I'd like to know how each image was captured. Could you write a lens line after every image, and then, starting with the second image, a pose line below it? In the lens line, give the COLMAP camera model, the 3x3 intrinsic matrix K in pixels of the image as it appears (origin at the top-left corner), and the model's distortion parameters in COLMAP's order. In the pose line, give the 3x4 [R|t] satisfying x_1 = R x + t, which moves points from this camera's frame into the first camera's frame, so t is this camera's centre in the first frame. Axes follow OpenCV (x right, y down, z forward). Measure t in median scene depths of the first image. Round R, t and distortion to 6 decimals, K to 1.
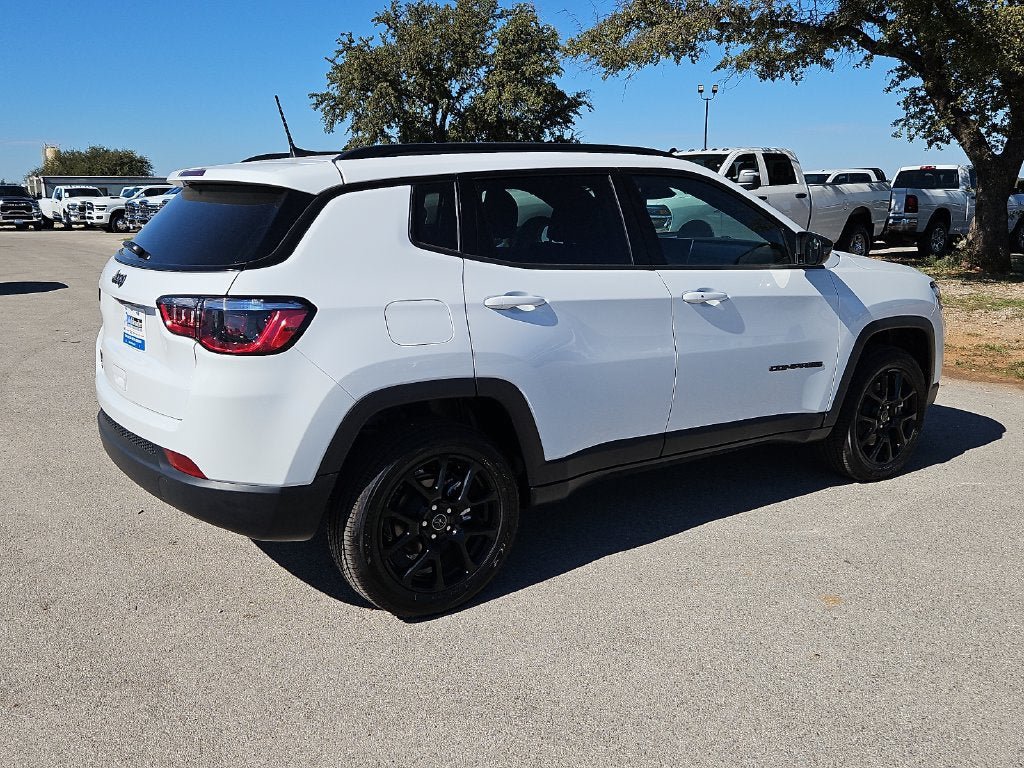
lens RADIAL K [[1026.2, 0, 512.0], [0, 1026.2, 384.0], [0, 0, 1]] dist [0.075533, -0.012086]
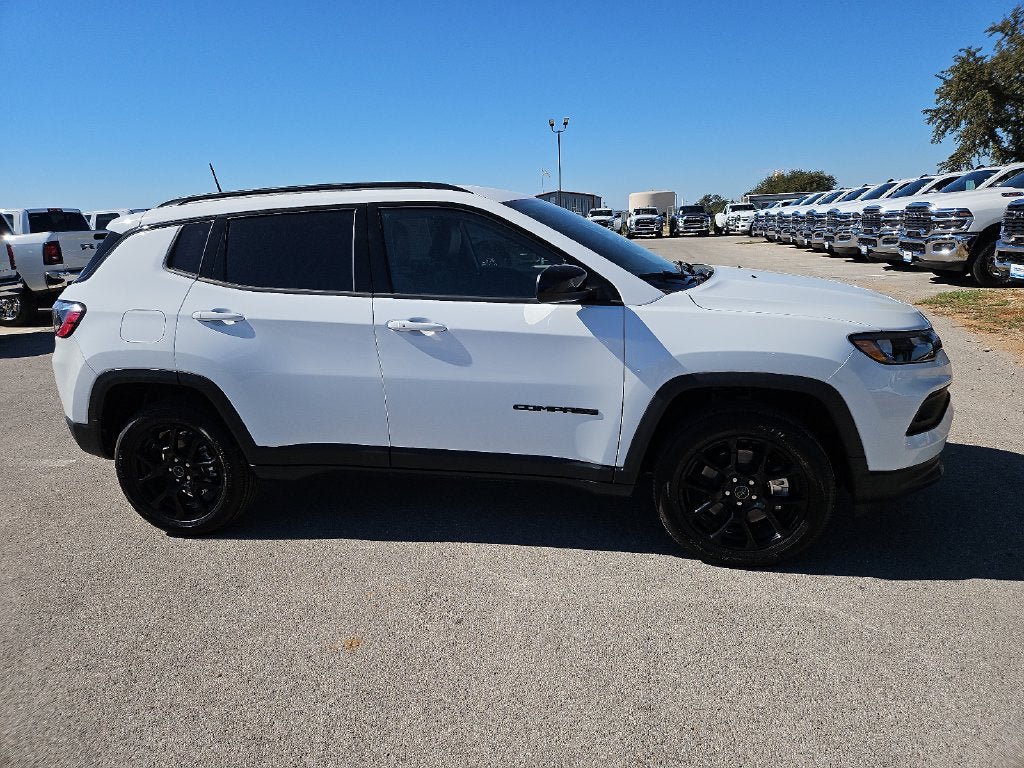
lens RADIAL K [[752.7, 0, 495.1], [0, 752.7, 388.6], [0, 0, 1]] dist [0.048368, -0.041660]
pose [[0.636240, 0.151394, -0.756491, 0.747044], [-0.106454, 0.988405, 0.108274, -0.102911], [0.764111, 0.011644, 0.644979, 0.519808]]
